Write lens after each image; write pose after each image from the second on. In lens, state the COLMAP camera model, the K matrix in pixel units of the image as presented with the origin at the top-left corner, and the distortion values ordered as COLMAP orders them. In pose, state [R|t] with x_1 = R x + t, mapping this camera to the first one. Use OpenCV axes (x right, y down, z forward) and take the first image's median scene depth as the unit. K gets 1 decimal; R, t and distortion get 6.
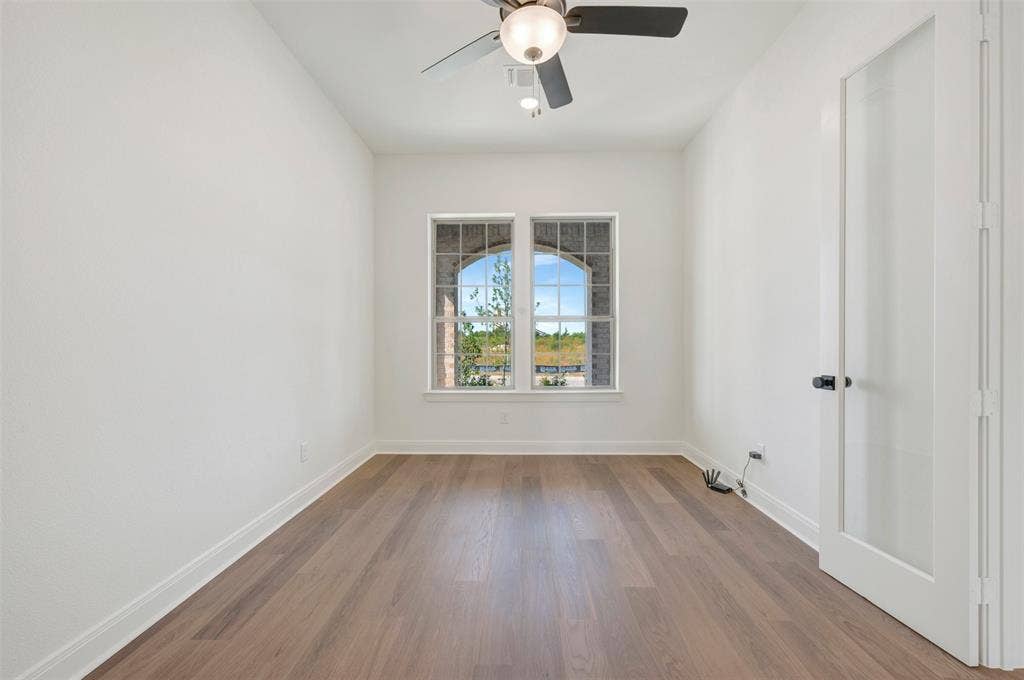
lens RADIAL K [[408.6, 0, 513.6], [0, 408.6, 343.2], [0, 0, 1]] dist [0.001883, -0.000113]
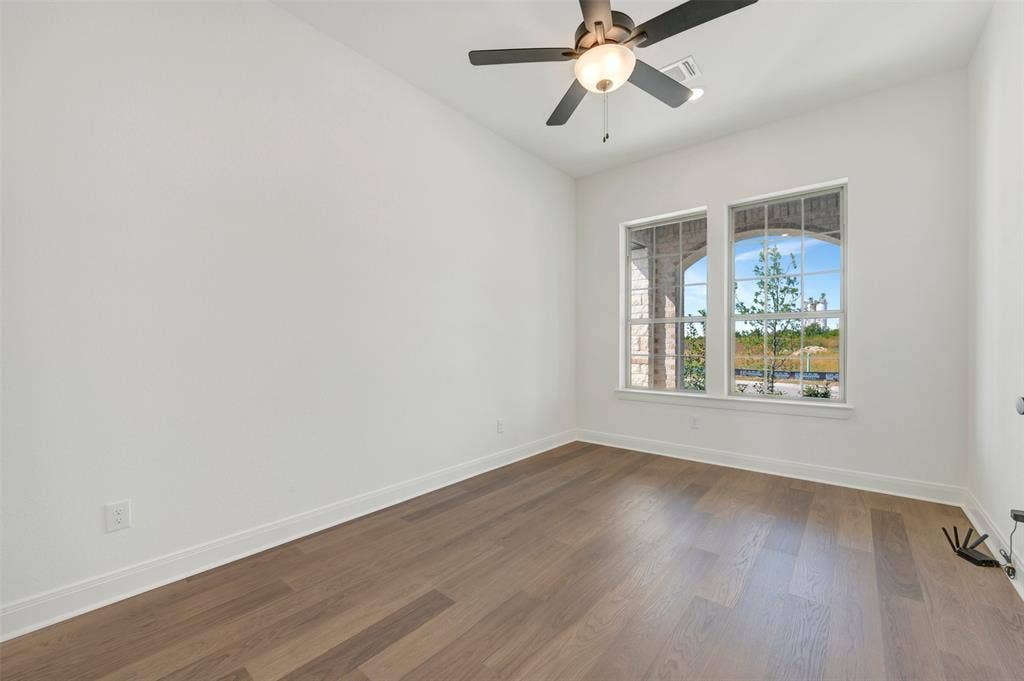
lens RADIAL K [[408.6, 0, 513.6], [0, 408.6, 343.7], [0, 0, 1]] dist [0.001883, -0.000113]
pose [[0.782436, 0.000203, -0.622731, 0.232446], [-0.000930, 0.999999, -0.000843, -0.000197], [0.622730, 0.001238, 0.782435, -0.012296]]
